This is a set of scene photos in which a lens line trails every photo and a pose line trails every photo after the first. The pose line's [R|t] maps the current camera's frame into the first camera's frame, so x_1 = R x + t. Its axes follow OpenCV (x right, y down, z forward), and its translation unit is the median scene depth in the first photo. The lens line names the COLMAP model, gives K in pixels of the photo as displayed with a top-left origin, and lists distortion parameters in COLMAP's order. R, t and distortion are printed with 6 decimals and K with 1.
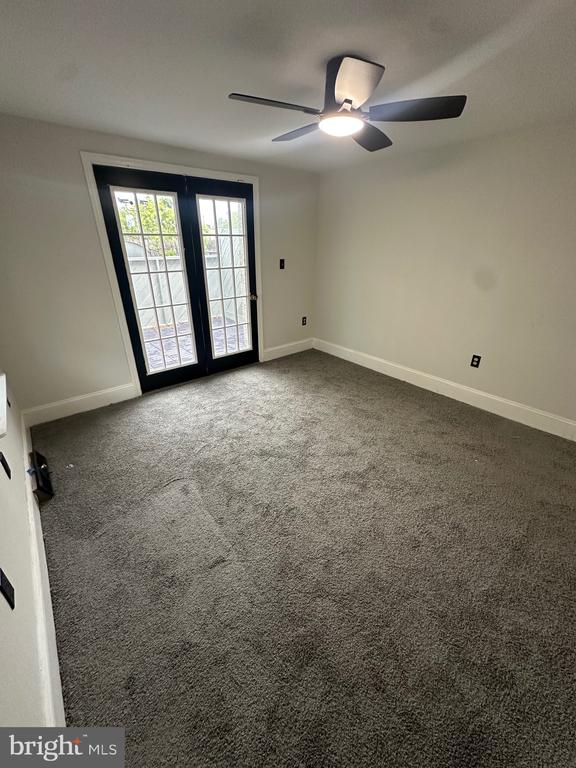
lens RADIAL K [[305.8, 0, 288.0], [0, 305.8, 384.0], [0, 0, 1]] dist [0.000056, 0.000019]
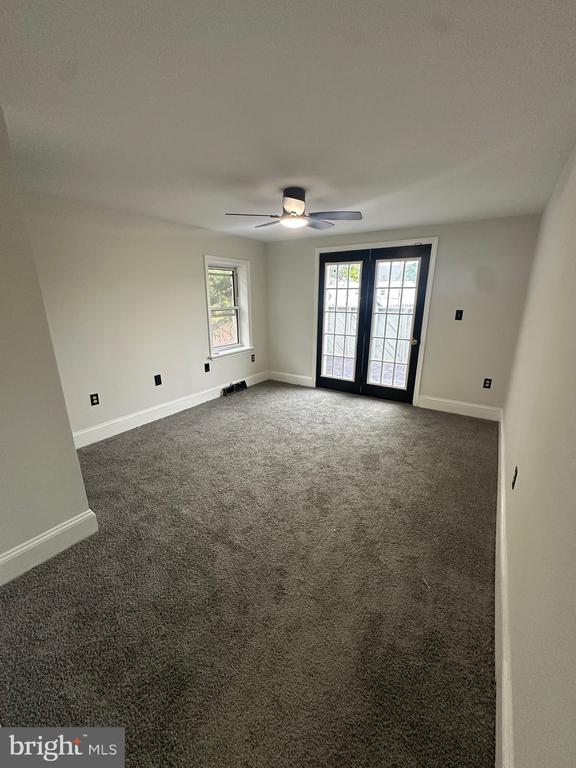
lens RADIAL K [[305.8, 0, 288.0], [0, 305.8, 384.0], [0, 0, 1]] dist [0.000056, 0.000019]
pose [[0.289187, 0.260477, -0.921153, 0.886977], [-0.414493, 0.901457, 0.124781, -0.115013], [0.862883, 0.345726, 0.368656, 0.313001]]
